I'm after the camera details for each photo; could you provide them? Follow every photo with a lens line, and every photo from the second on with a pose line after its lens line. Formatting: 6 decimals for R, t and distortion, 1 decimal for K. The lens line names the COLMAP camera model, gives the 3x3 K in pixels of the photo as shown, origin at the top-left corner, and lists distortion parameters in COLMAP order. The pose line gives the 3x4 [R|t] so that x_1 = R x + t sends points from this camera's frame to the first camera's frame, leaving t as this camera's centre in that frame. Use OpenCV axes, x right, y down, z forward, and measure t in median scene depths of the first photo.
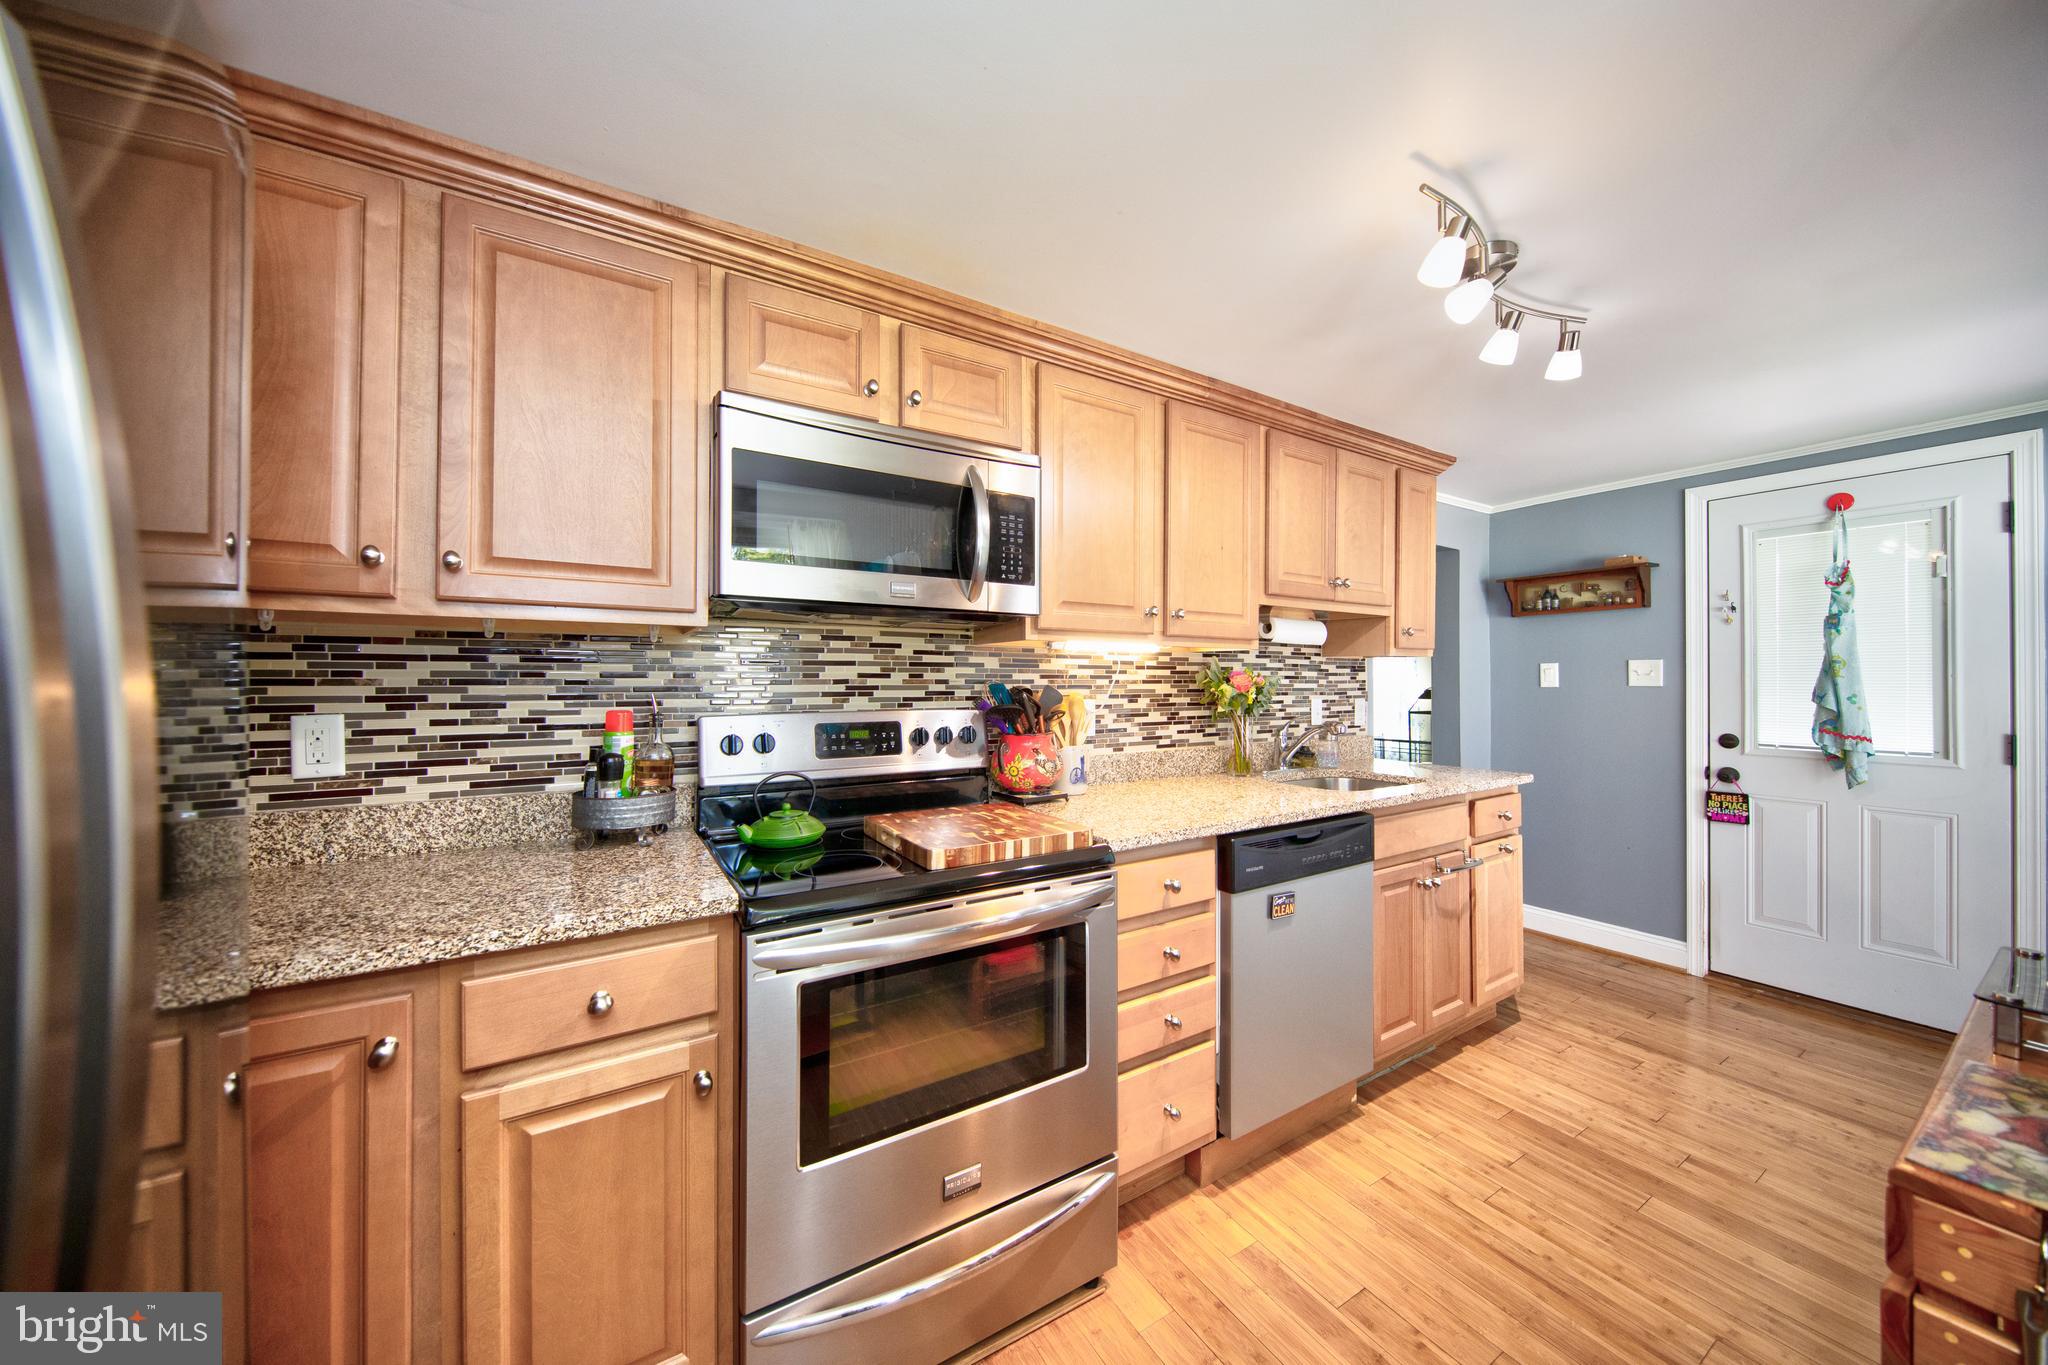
lens RADIAL K [[690.7, 0, 1017.7], [0, 690.7, 676.5], [0, 0, 1]] dist [0.000759, -0.000250]
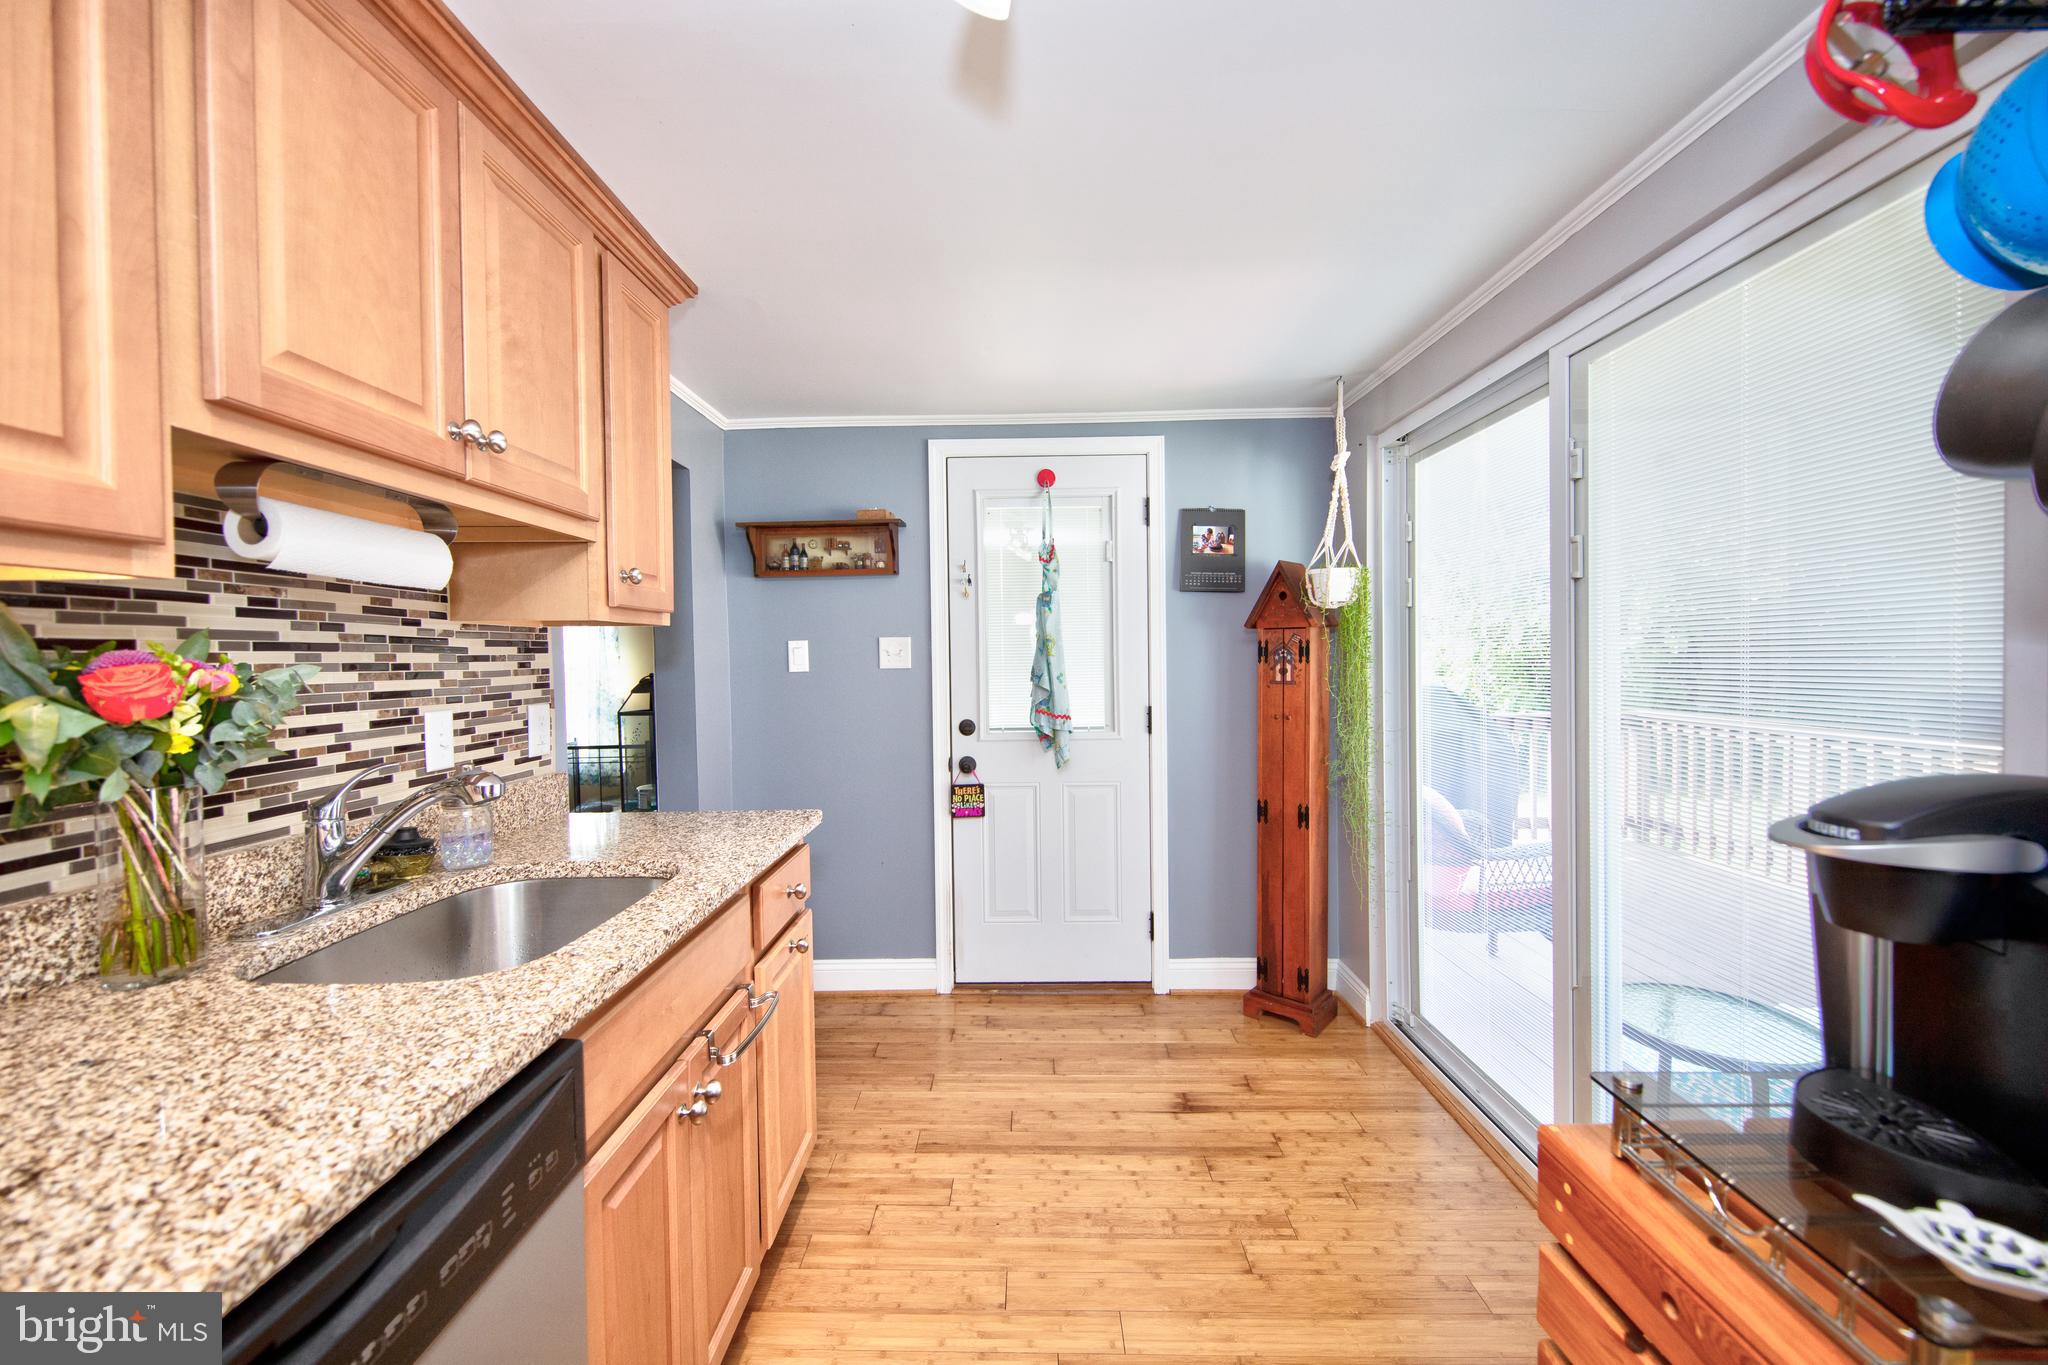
lens RADIAL K [[785.7, 0, 1019.3], [0, 785.7, 673.0], [0, 0, 1]] dist [0.000012, -0.000200]
pose [[0.534529, -0.025968, 0.844751, 0.206134], [0.011462, 0.999659, 0.023477, -0.001584], [-0.845072, -0.002867, 0.534644, 0.410943]]
